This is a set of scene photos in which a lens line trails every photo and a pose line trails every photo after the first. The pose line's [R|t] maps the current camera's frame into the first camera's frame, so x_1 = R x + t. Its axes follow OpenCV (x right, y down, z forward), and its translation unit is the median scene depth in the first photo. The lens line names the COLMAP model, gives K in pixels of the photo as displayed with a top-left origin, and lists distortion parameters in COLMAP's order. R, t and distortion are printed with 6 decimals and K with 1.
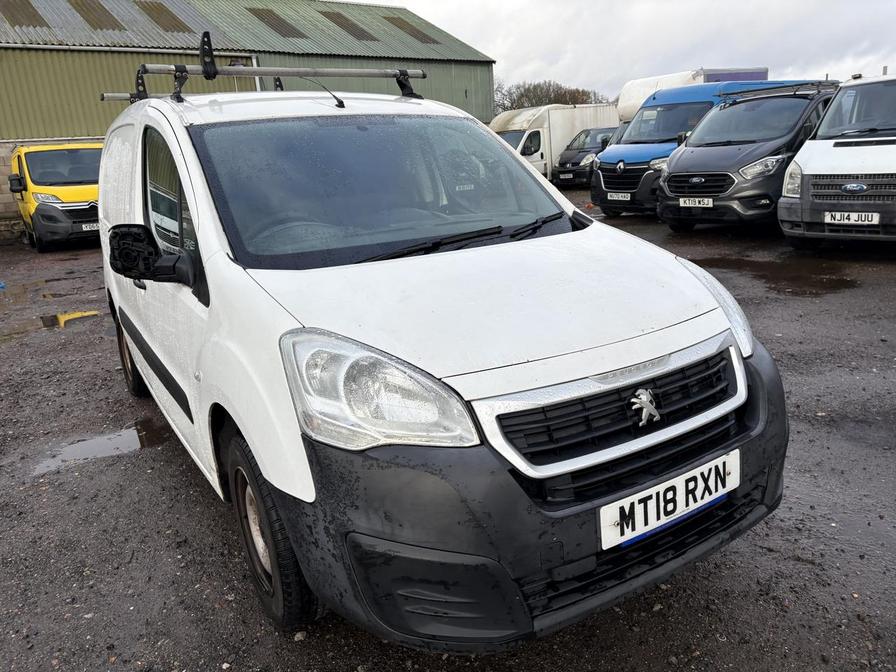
lens RADIAL K [[620.5, 0, 415.5], [0, 620.5, 334.2], [0, 0, 1]] dist [0.011505, -0.000280]
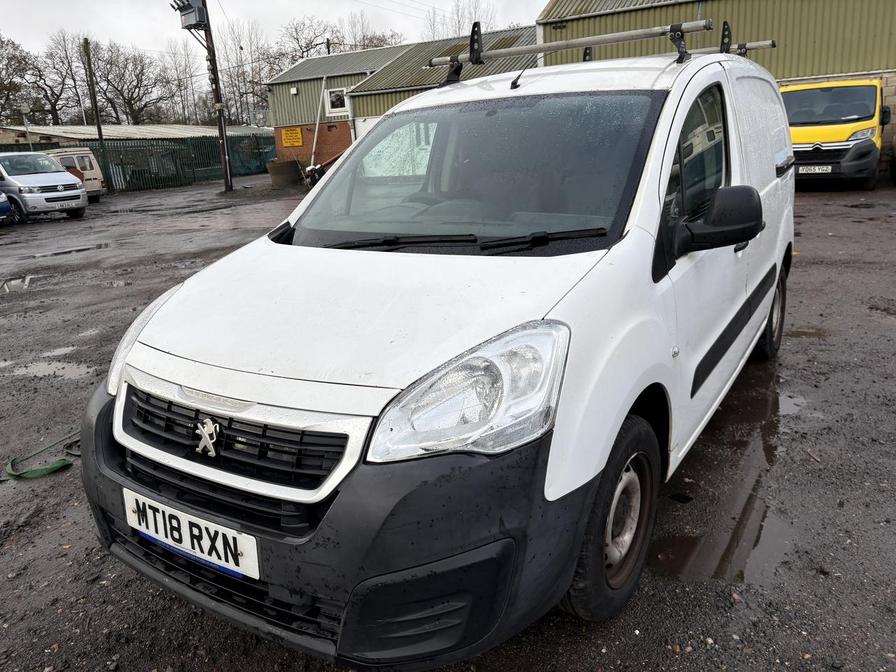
lens RADIAL K [[616.7, 0, 465.8], [0, 616.7, 321.4], [0, 0, 1]] dist [0.009688, 0.004742]
pose [[0.502225, 0.270576, -0.821315, 1.336733], [-0.206059, 0.959873, 0.190220, -0.333084], [0.839827, 0.073706, 0.537827, 0.804212]]
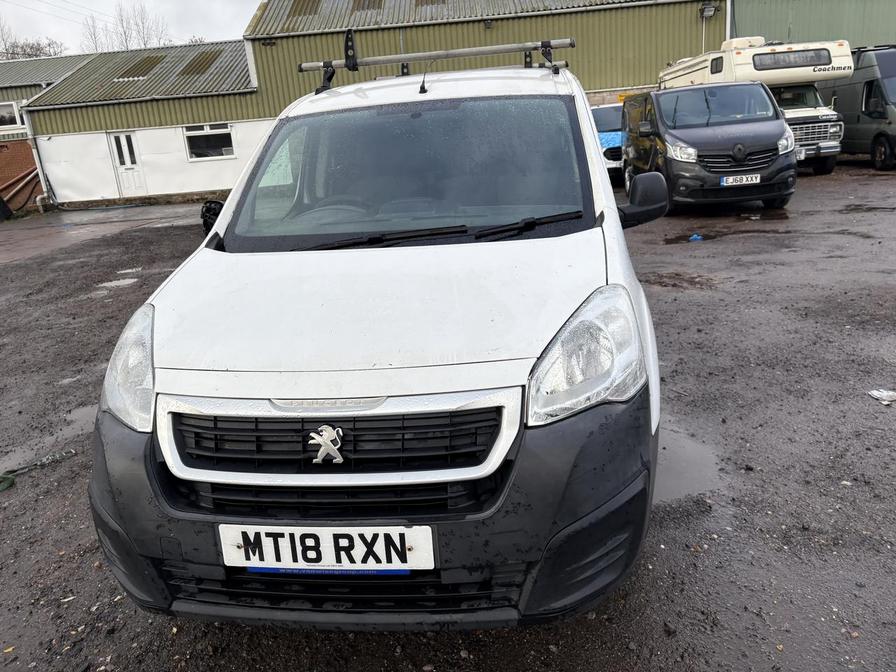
lens RADIAL K [[611.4, 0, 448.0], [0, 611.4, 324.1], [0, 0, 1]] dist [0.003570, 0.001826]
pose [[0.803440, 0.172224, -0.569933, 1.008742], [-0.136482, 0.985034, 0.105261, -0.183644], [0.579532, -0.006785, 0.814921, 0.359480]]
